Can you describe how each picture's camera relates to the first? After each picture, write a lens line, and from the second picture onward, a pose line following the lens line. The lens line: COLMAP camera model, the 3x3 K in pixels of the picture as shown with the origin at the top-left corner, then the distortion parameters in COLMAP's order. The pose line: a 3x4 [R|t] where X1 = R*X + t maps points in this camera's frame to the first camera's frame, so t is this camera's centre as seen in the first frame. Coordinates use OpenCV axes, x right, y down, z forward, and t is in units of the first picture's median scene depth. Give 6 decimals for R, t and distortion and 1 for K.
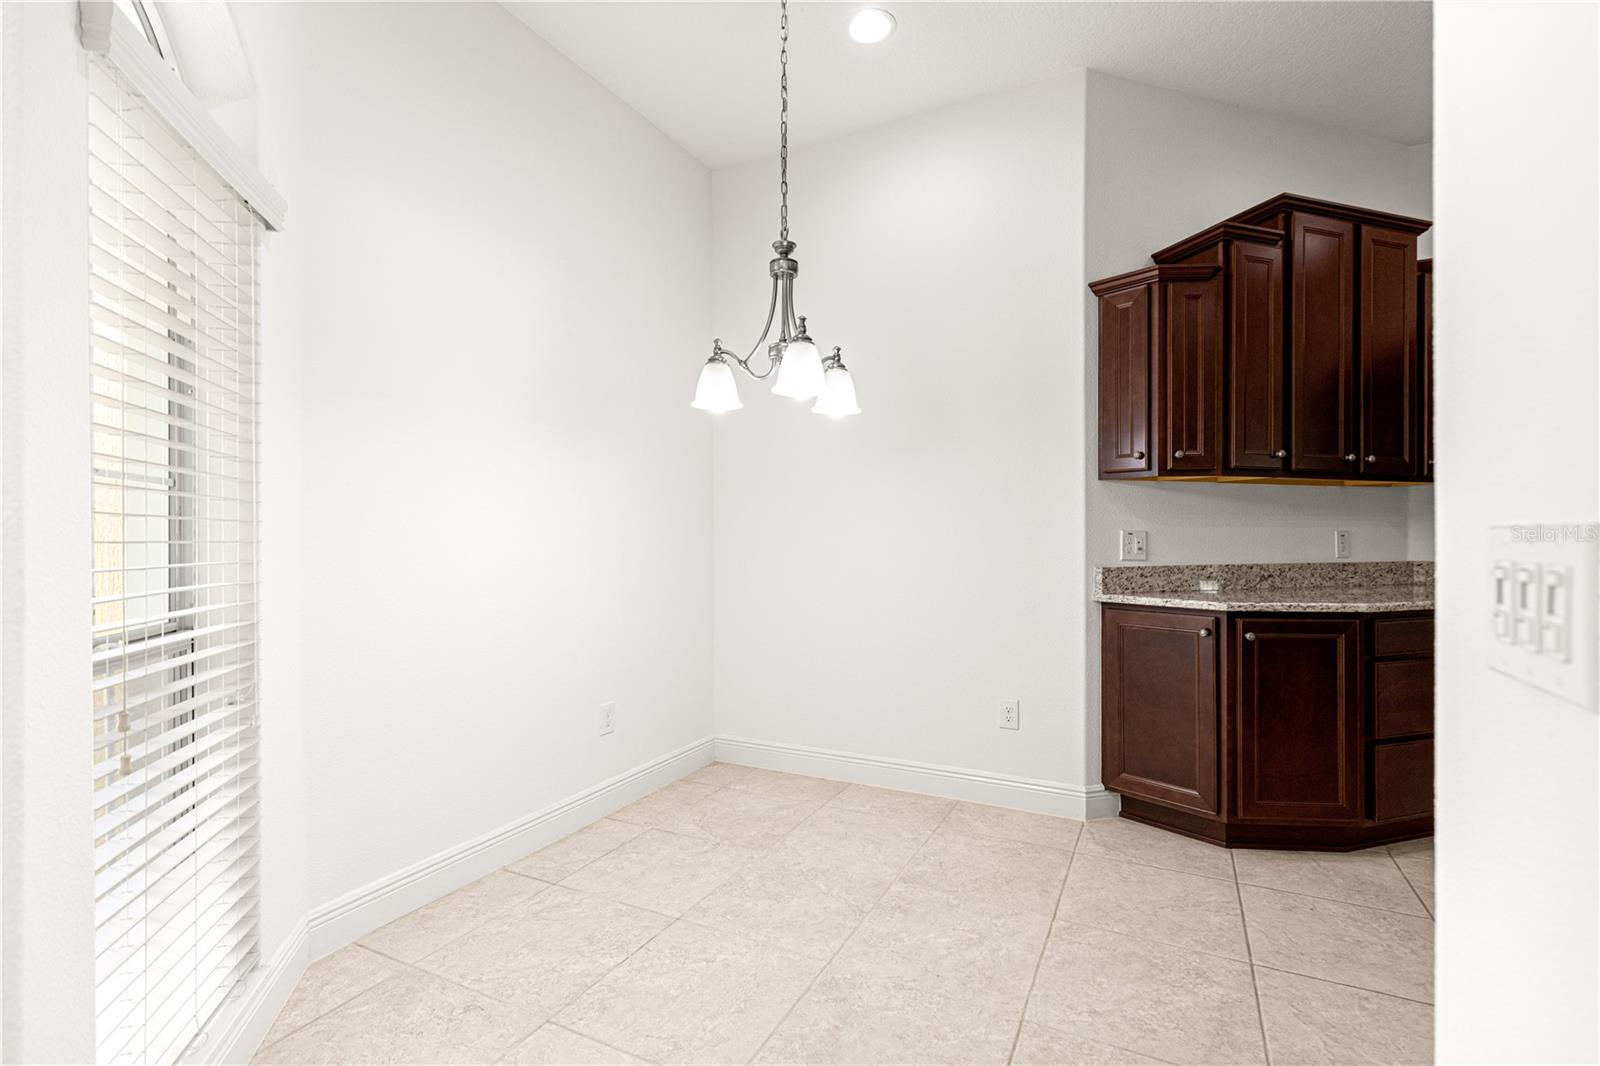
lens RADIAL K [[725.6, 0, 803.7], [0, 725.6, 538.7], [0, 0, 1]] dist [0.010092, -0.000294]
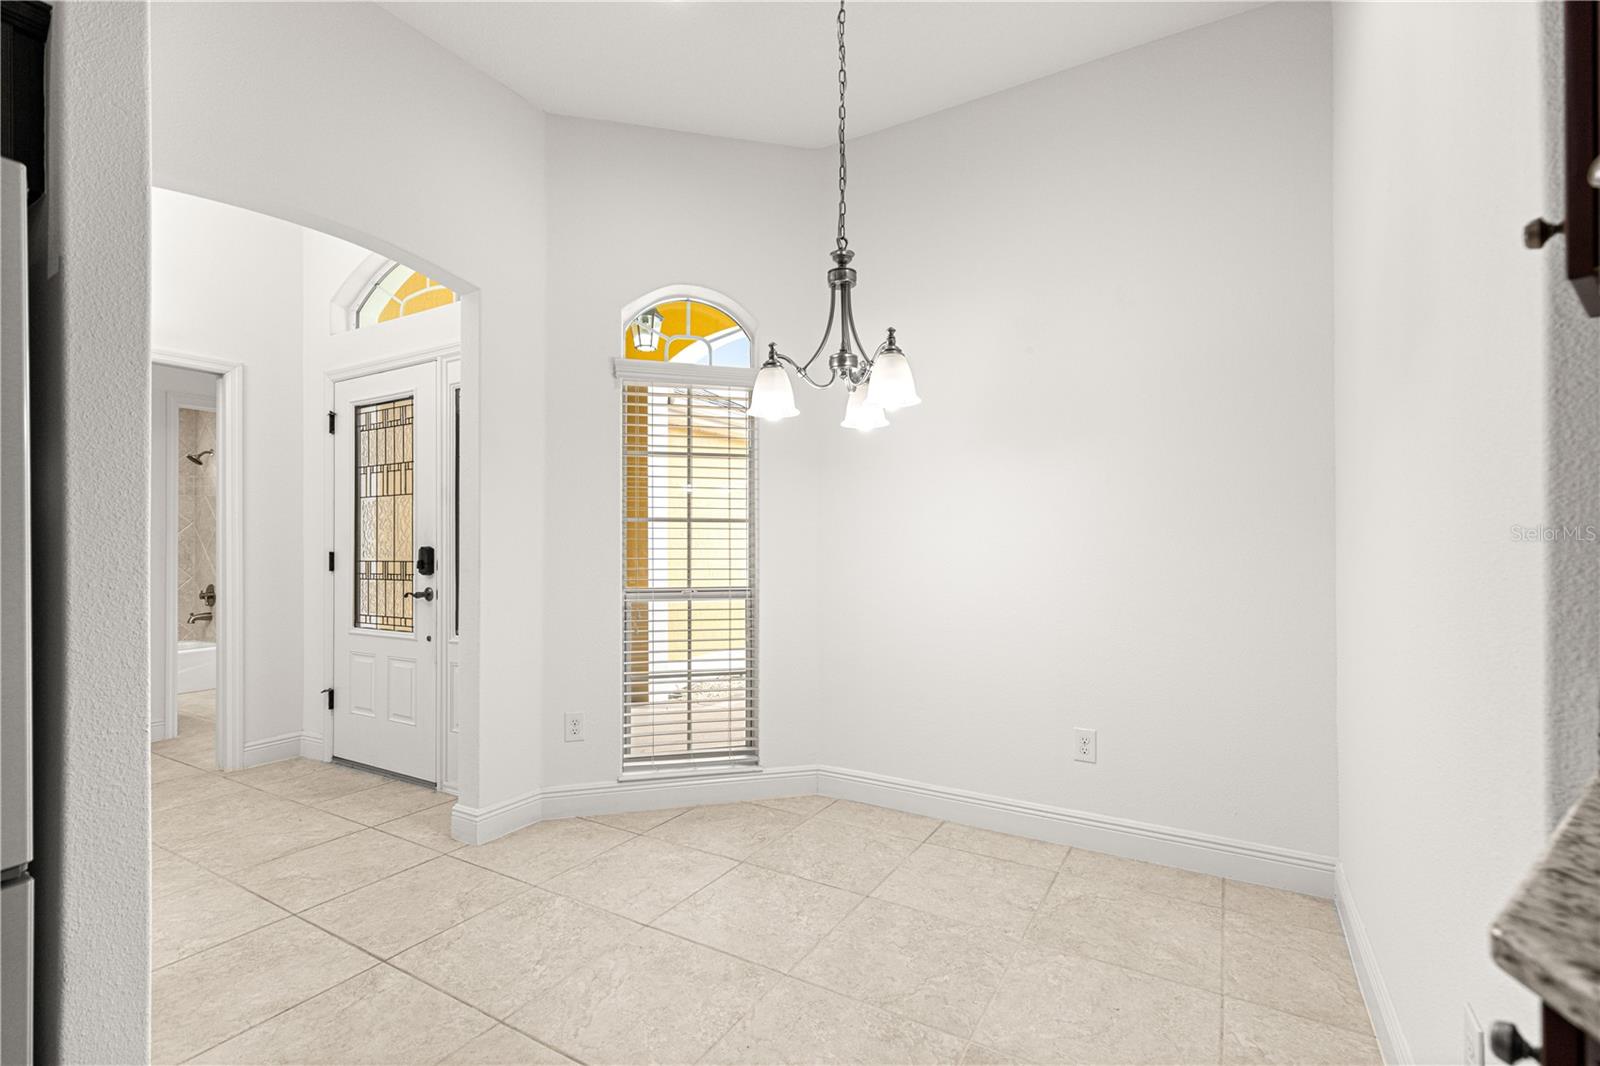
lens RADIAL K [[725.6, 0, 803.7], [0, 725.6, 538.7], [0, 0, 1]] dist [0.010092, -0.000294]
pose [[-0.063891, -0.001172, -0.997956, 0.948075], [-0.006219, 0.999980, -0.000776, -0.010859], [0.997937, 0.006157, -0.063897, 1.002628]]
